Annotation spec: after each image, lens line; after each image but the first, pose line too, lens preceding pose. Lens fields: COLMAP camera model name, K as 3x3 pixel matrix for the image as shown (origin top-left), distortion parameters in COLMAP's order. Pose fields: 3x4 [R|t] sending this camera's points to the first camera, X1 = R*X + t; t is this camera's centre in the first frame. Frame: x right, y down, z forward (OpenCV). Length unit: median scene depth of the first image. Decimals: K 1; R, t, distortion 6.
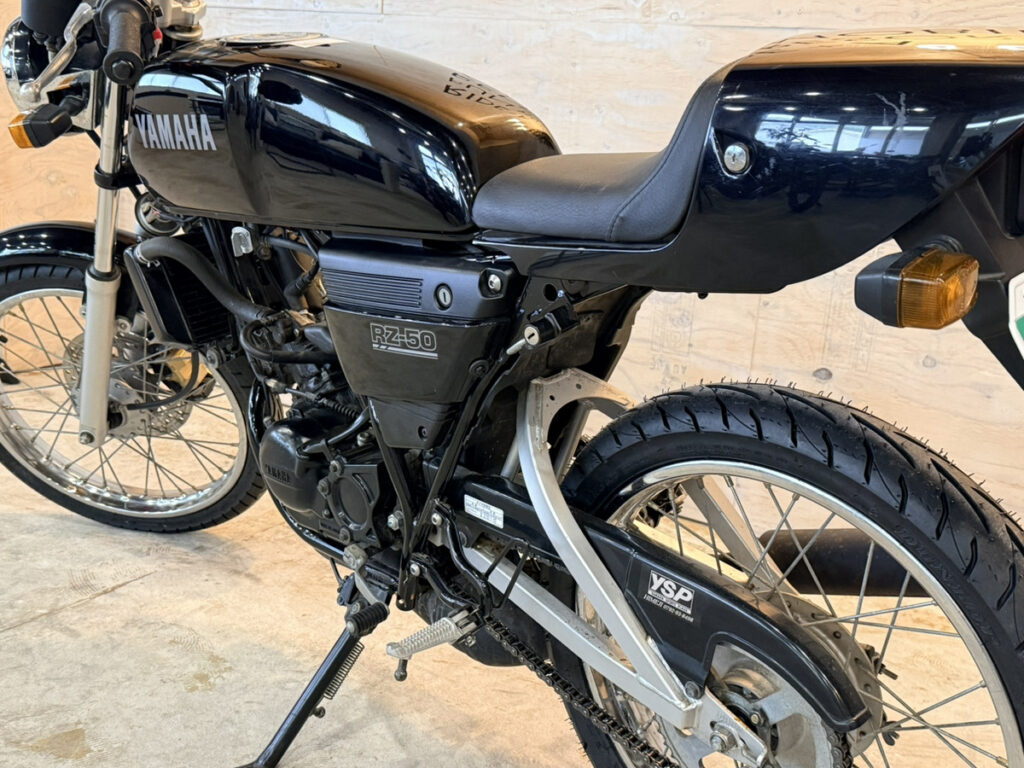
lens RADIAL K [[1122.2, 0, 512.0], [0, 1122.2, 384.0], [0, 0, 1]] dist [0.213138, -0.542491]
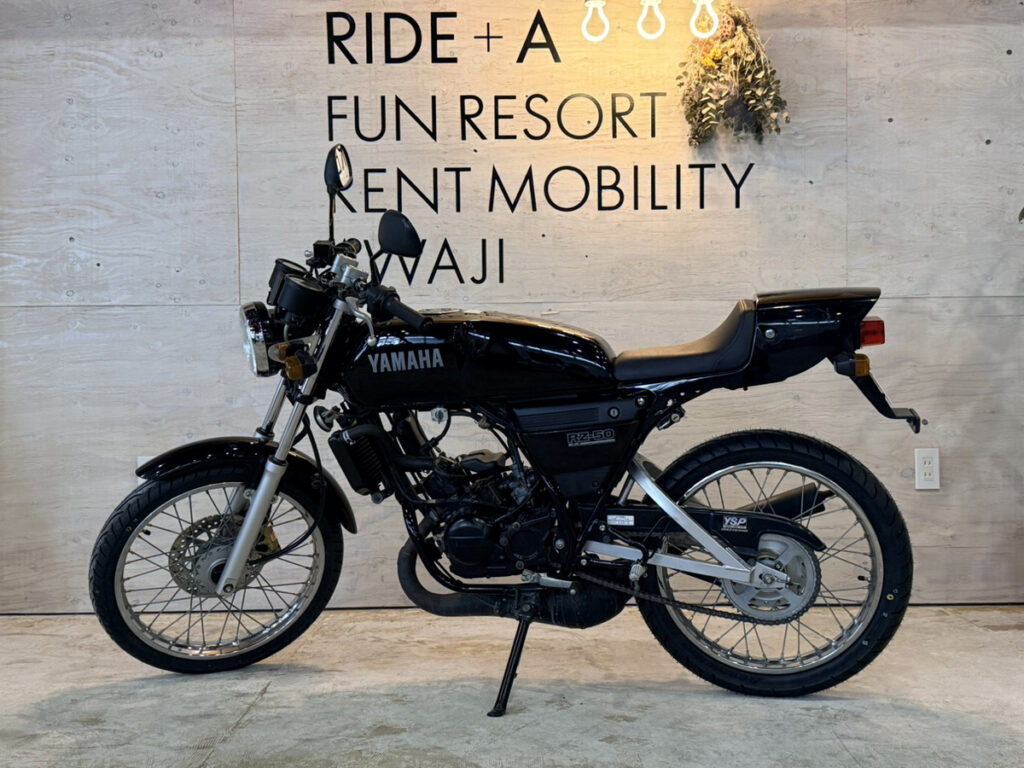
lens RADIAL K [[1122.2, 0, 512.0], [0, 1122.2, 384.0], [0, 0, 1]] dist [0.213138, -0.542491]
pose [[0.830196, -0.075550, 0.552329, -1.301345], [0.207331, 0.961548, -0.180110, 0.202482], [-0.517483, 0.264042, 0.813937, -0.635670]]
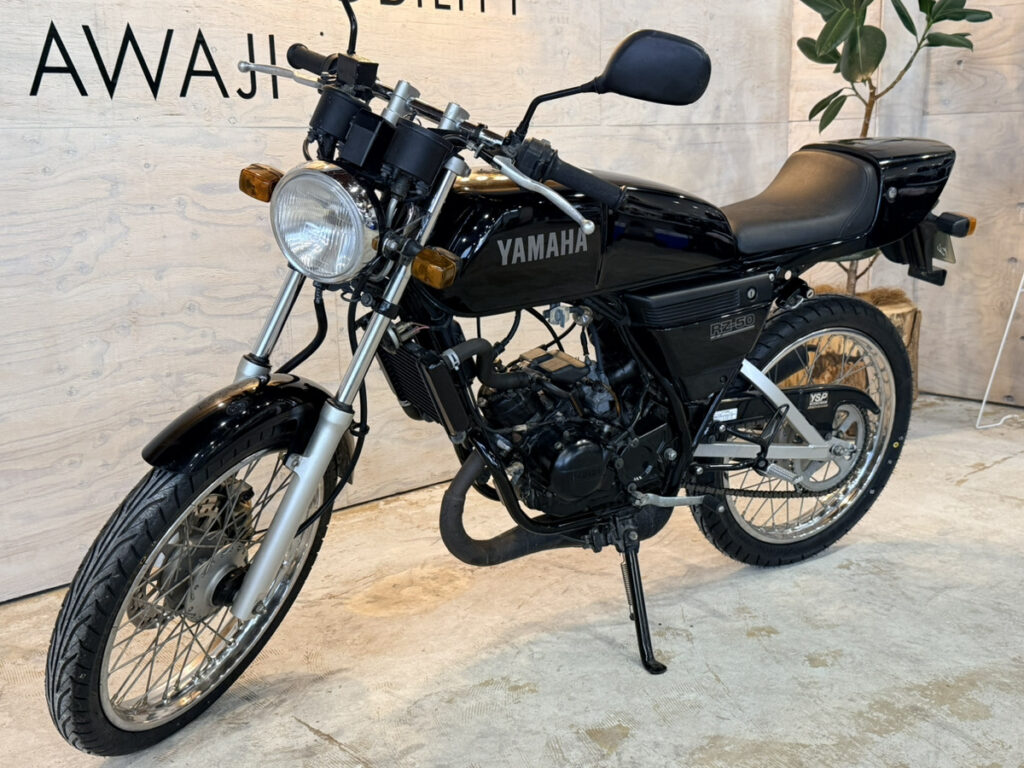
lens RADIAL K [[1122.2, 0, 512.0], [0, 1122.2, 384.0], [0, 0, 1]] dist [0.213138, -0.542491]
pose [[0.249155, -0.269406, 0.930238, -1.738965], [0.290075, 0.937191, 0.193726, -0.372713], [-0.924001, 0.221571, 0.311654, 0.741209]]
